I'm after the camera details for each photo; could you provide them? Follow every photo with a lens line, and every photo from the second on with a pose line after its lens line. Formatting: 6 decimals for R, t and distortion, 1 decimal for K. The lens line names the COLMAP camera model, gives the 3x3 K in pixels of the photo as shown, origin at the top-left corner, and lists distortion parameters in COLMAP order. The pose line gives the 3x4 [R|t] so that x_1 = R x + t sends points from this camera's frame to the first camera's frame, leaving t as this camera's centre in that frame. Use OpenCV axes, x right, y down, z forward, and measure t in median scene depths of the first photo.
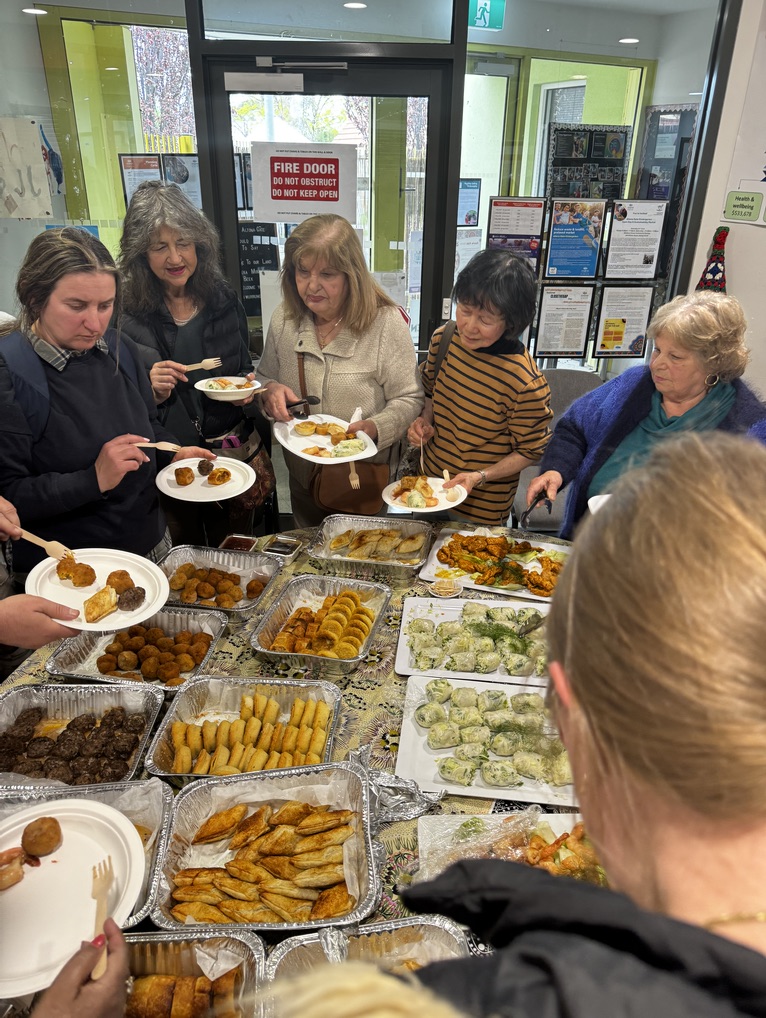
lens RADIAL K [[716.8, 0, 379.4], [0, 716.8, 501.9], [0, 0, 1]] dist [0.040549, -0.061922]
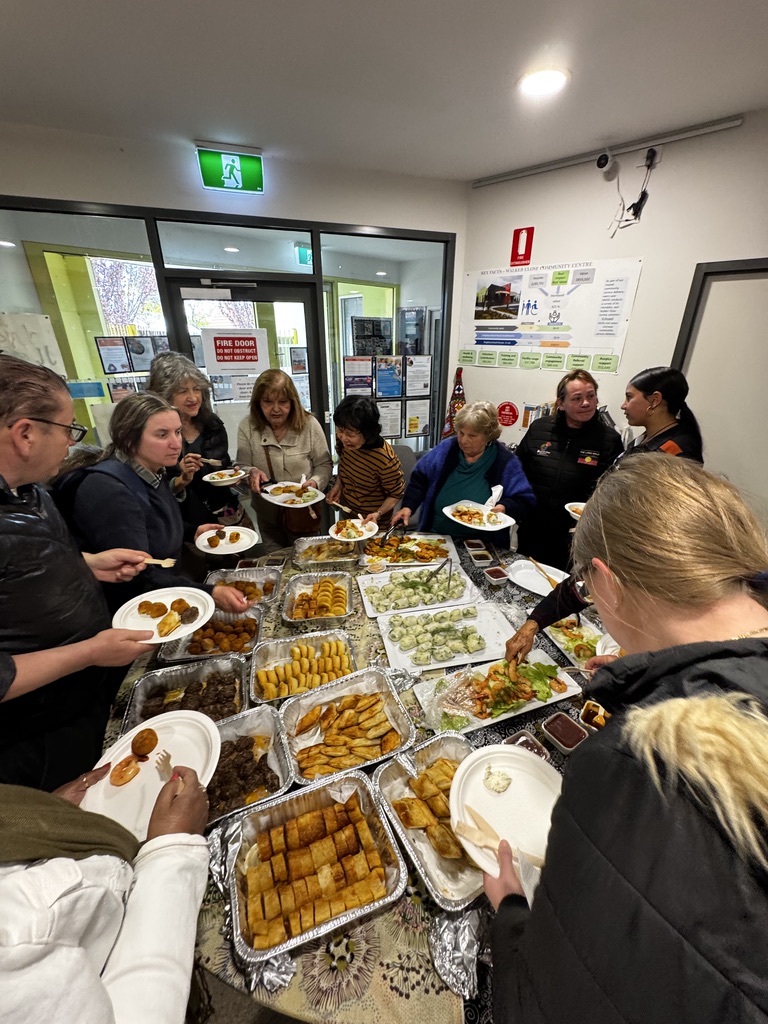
lens RADIAL K [[409.4, 0, 387.3], [0, 409.4, 509.7], [0, 0, 1]] dist [-0.004266, 0.001017]
pose [[0.948039, -0.138789, 0.286286, -0.155295], [0.150730, 0.988373, -0.019992, 0.000651], [-0.280182, 0.062105, 0.957936, -0.006752]]
